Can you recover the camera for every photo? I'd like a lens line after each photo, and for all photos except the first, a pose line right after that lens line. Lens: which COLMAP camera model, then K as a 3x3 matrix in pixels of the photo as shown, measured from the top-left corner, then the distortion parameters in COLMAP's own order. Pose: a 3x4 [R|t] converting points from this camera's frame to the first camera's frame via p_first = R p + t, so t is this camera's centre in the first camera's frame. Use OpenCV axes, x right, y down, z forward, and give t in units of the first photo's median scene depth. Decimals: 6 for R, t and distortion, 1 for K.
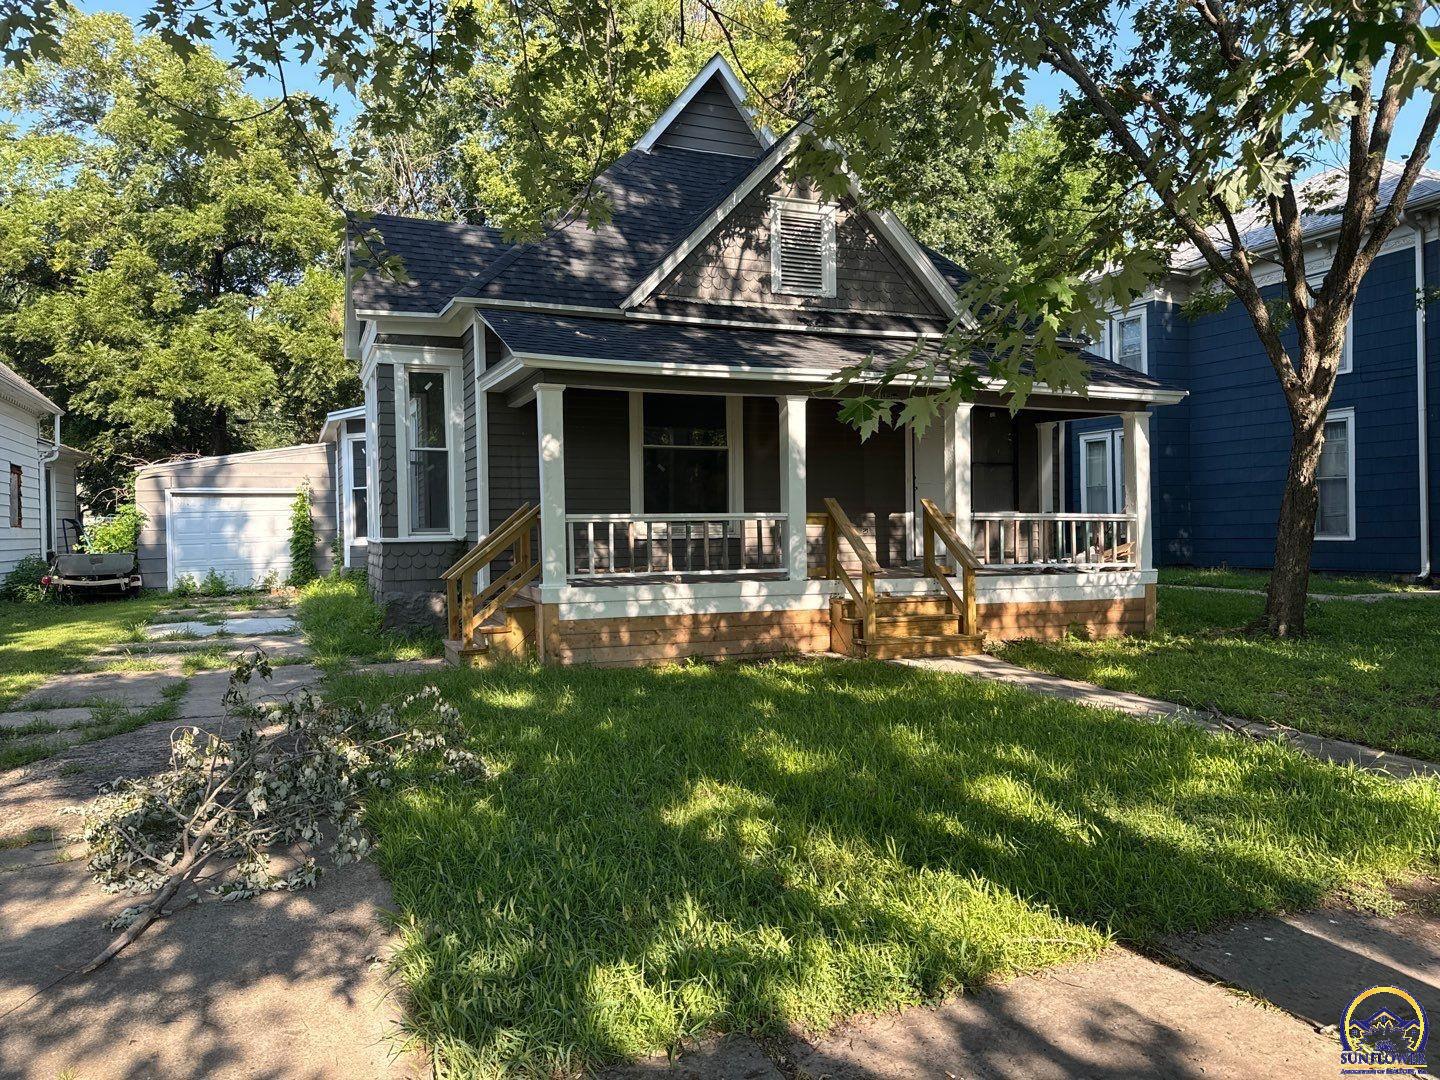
lens RADIAL K [[1029.4, 0, 720.0], [0, 1029.4, 540.0], [0, 0, 1]] dist [0.070887, -0.054704]
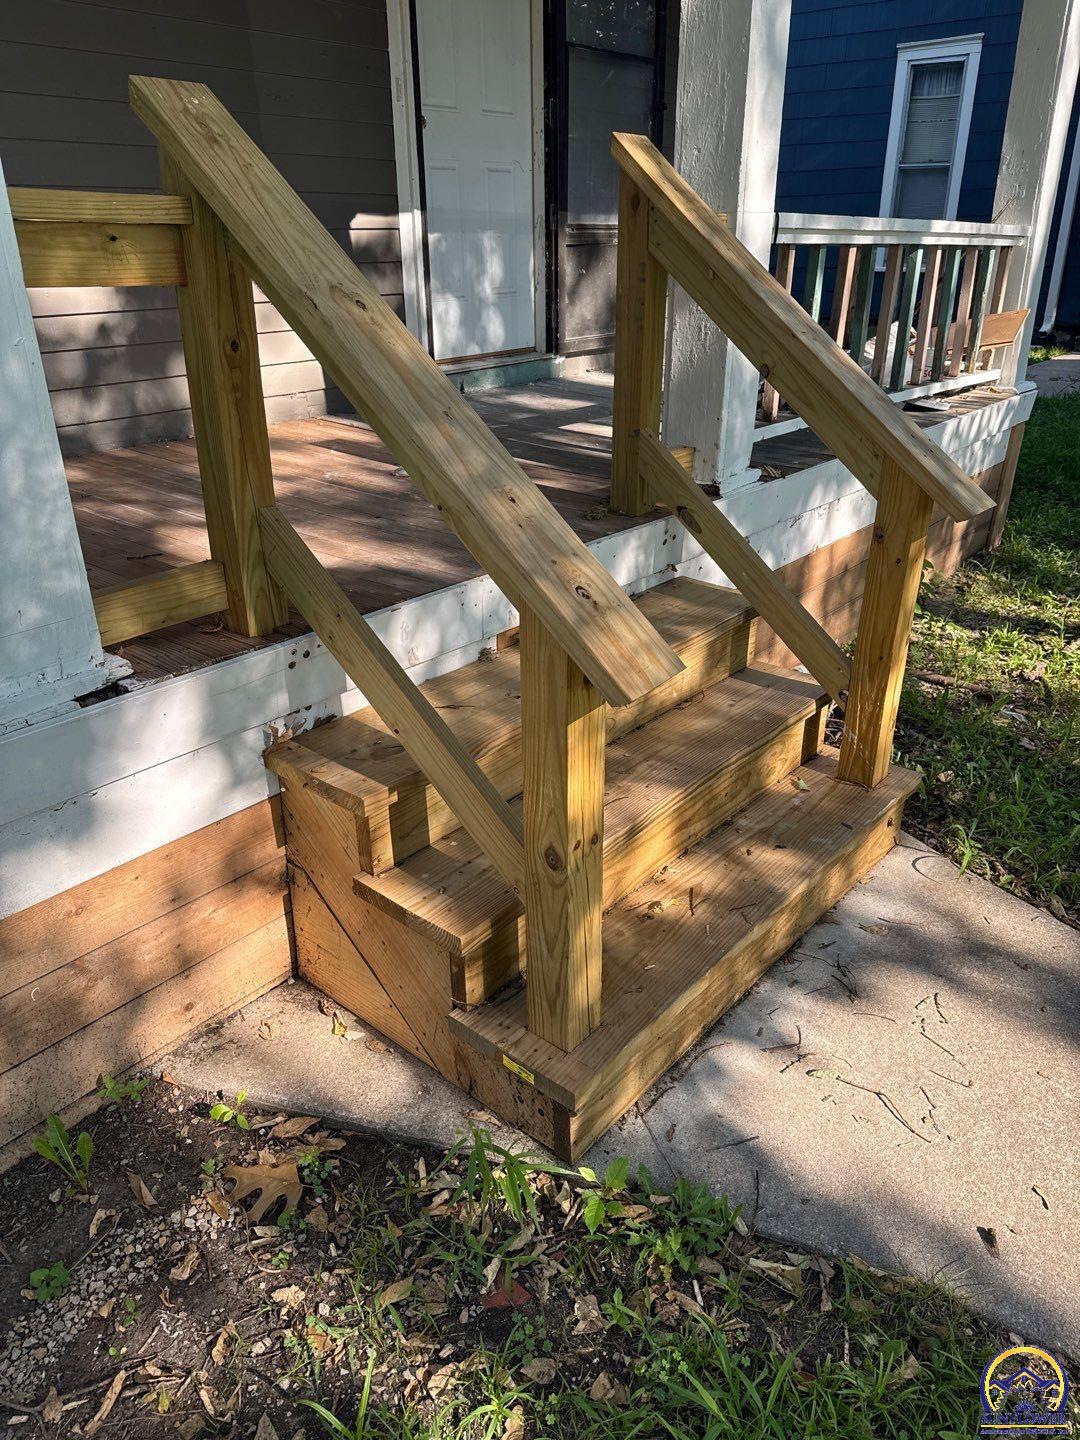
lens RADIAL K [[1029.4, 0, 540.0], [0, 1029.4, 720.0], [0, 0, 1]] dist [0.070887, -0.054704]
pose [[0.889871, -0.186317, 0.416431, 0.064801], [0.000774, 0.913418, 0.407023, -0.016686], [-0.456211, -0.361876, 0.812968, 0.718587]]
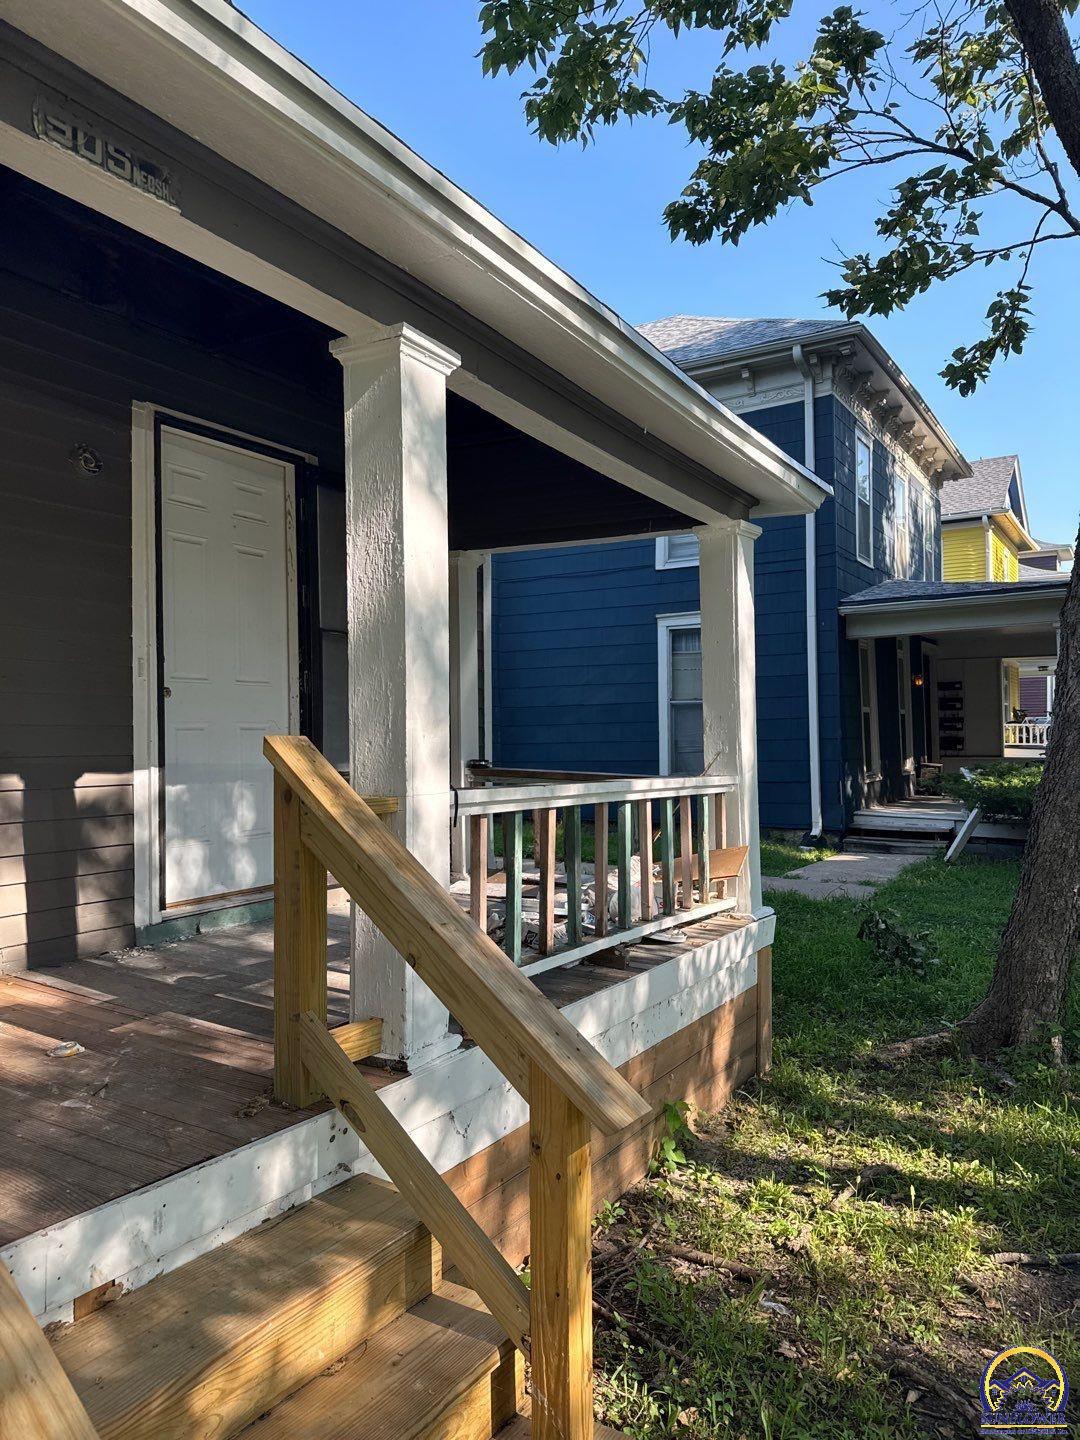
lens RADIAL K [[1029.2, 0, 540.0], [0, 1029.2, 720.0], [0, 0, 1]] dist [0.077074, -0.092656]
pose [[0.816758, 0.016623, 0.576741, 0.105232], [0.003772, 0.999410, -0.034146, -0.033070], [-0.576969, 0.030065, 0.816213, 0.715743]]
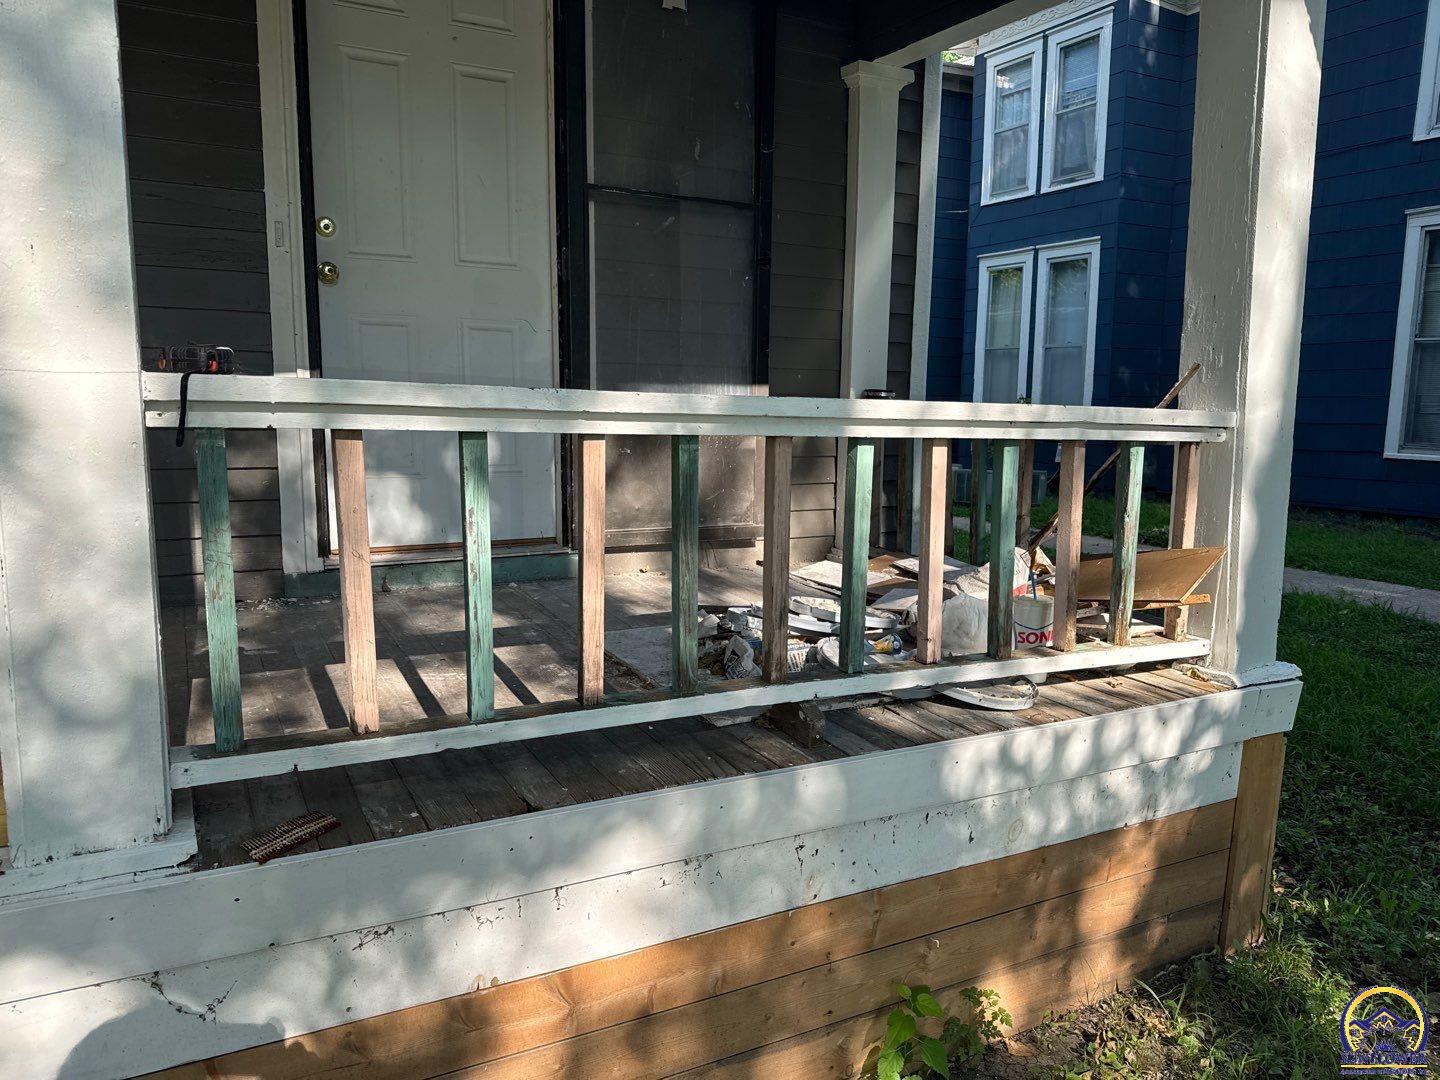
lens RADIAL K [[1037.4, 0, 686.3], [0, 1037.4, 551.3], [0, 0, 1]] dist [0.064107, -0.102295]
pose [[0.997081, 0.014779, 0.074913, 0.273528], [-0.024653, 0.990856, 0.132653, -0.022223], [-0.072268, -0.134113, 0.988327, 0.795446]]
